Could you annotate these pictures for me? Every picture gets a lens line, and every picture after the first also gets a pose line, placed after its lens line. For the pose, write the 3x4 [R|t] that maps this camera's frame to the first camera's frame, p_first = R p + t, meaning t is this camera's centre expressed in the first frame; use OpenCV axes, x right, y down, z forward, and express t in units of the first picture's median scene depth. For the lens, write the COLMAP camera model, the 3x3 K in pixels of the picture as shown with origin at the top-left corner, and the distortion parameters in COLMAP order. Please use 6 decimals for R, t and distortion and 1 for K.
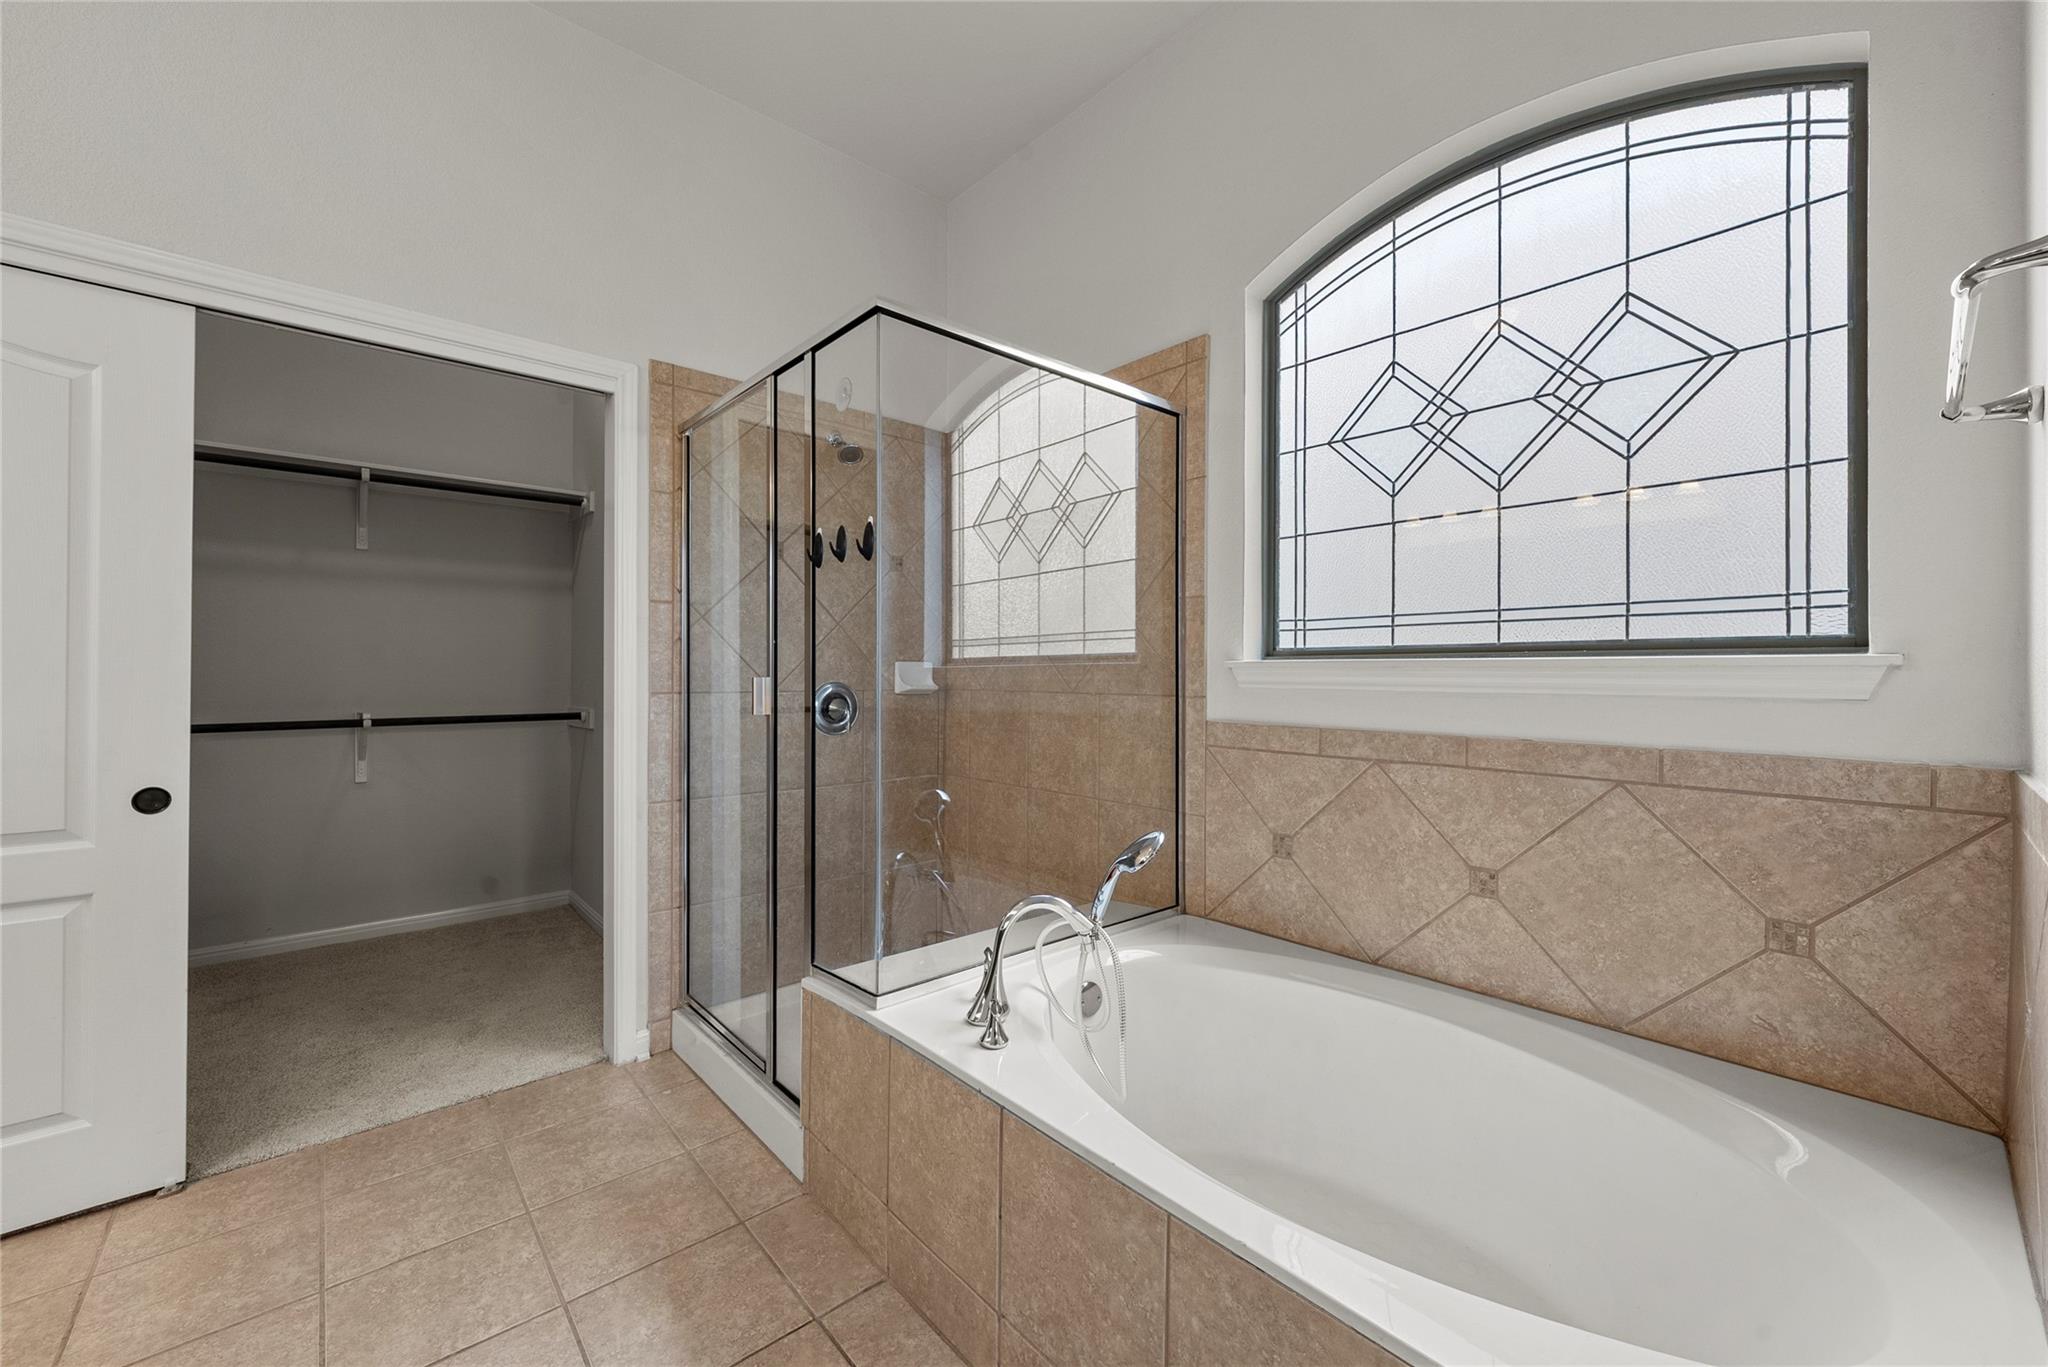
lens RADIAL K [[791.8, 0, 1024.0], [0, 791.8, 677.4], [0, 0, 1]] dist [-0.000077, 0.000017]
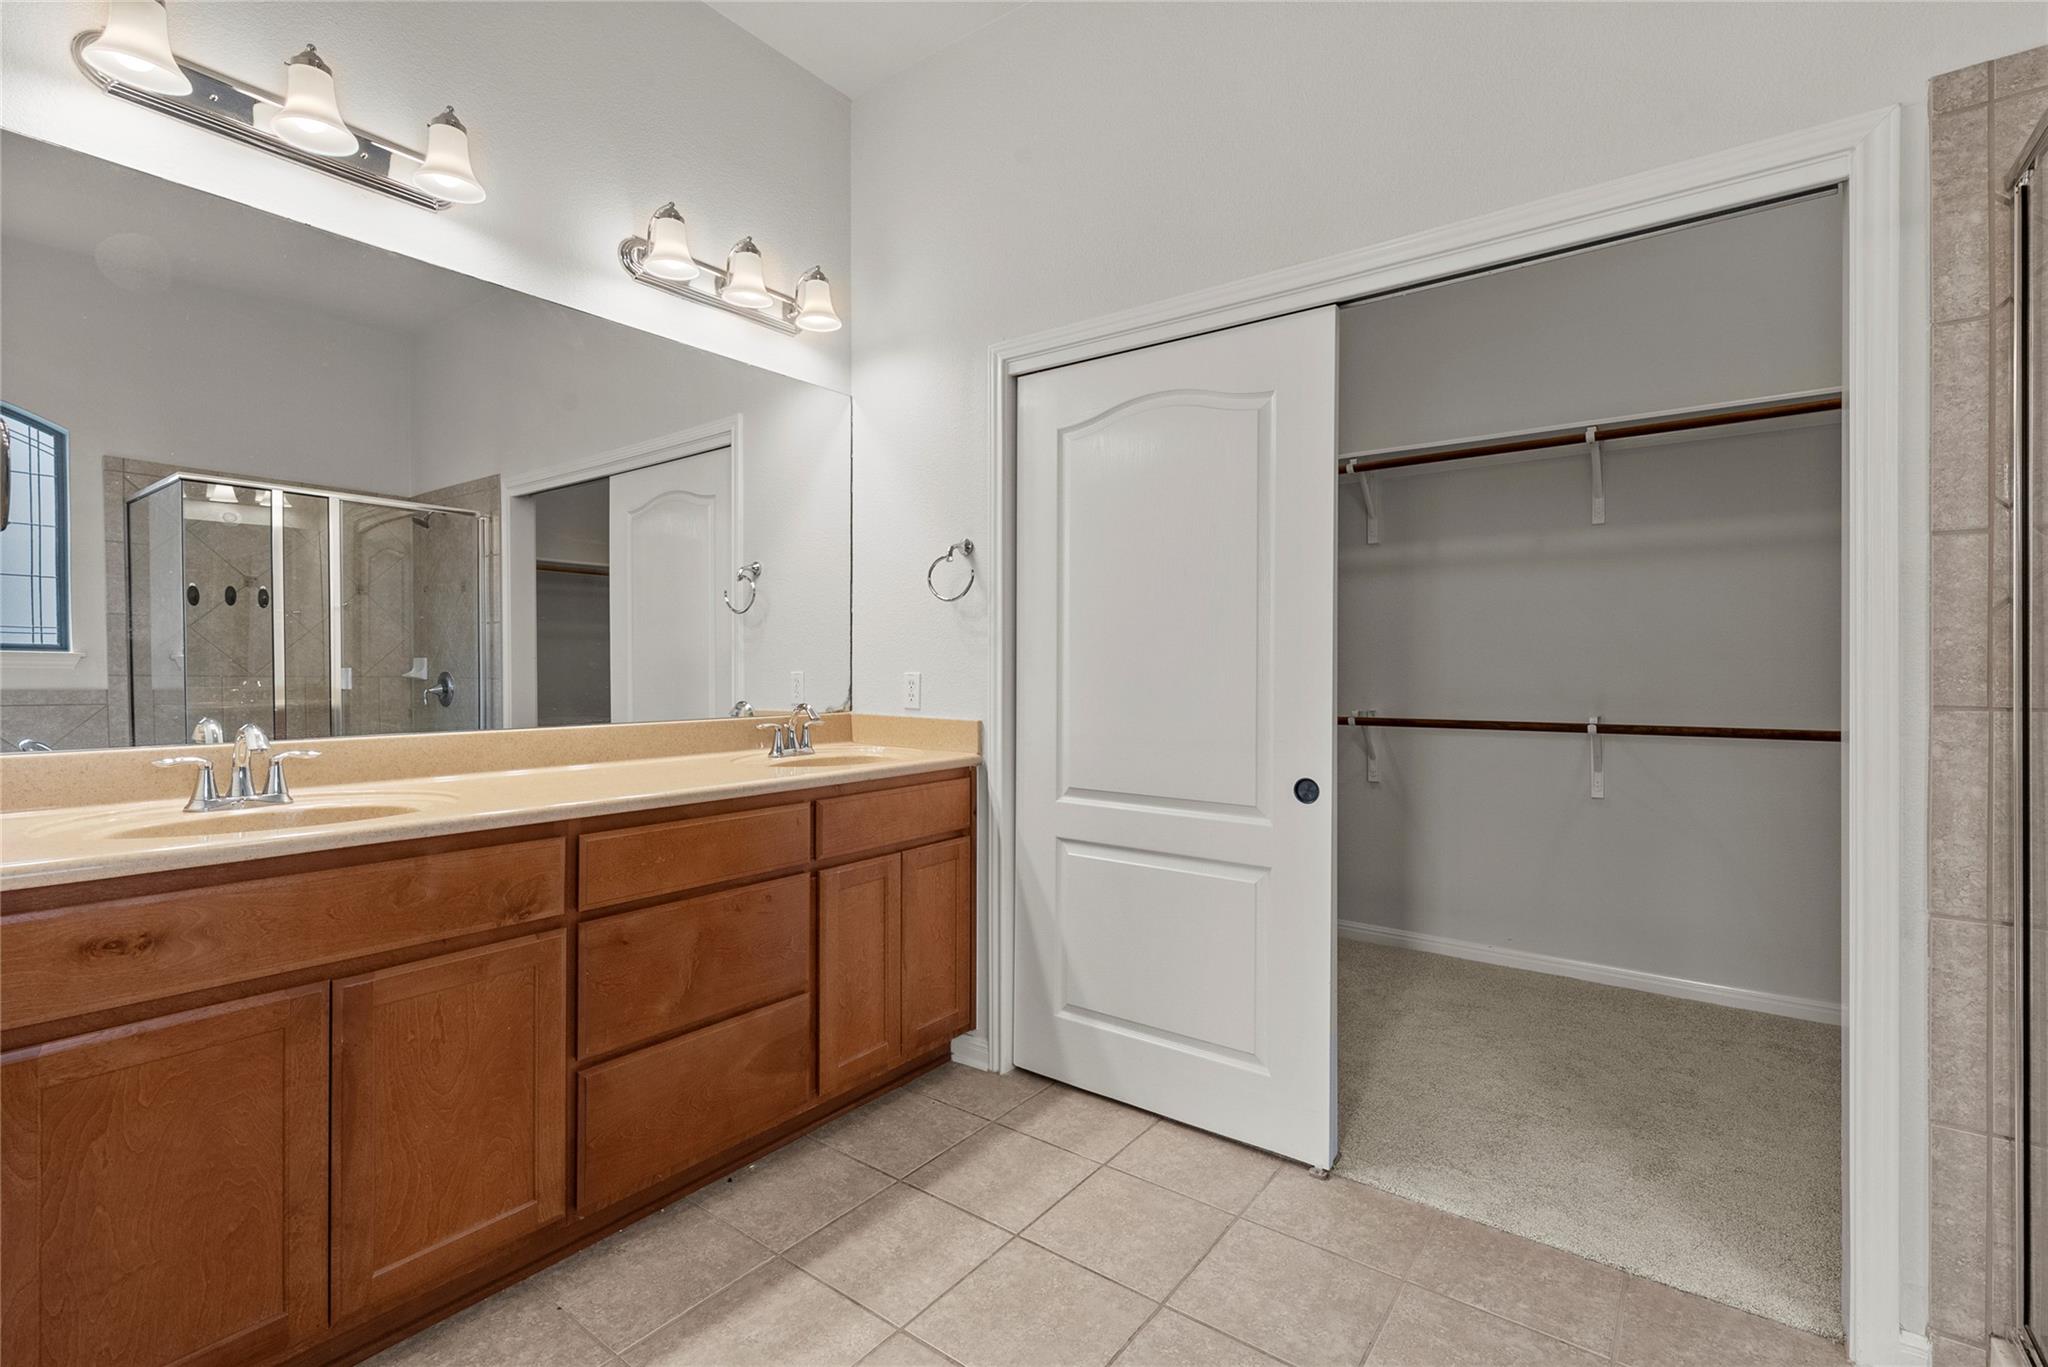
lens RADIAL K [[914.9, 0, 1019.9], [0, 914.9, 666.2], [0, 0, 1]] dist [-0.001746, -0.000220]
pose [[0.195023, -0.002861, -0.980795, 0.007823], [-0.006769, 0.999968, -0.004262, -0.000655], [0.980775, 0.007471, 0.194997, 0.279894]]
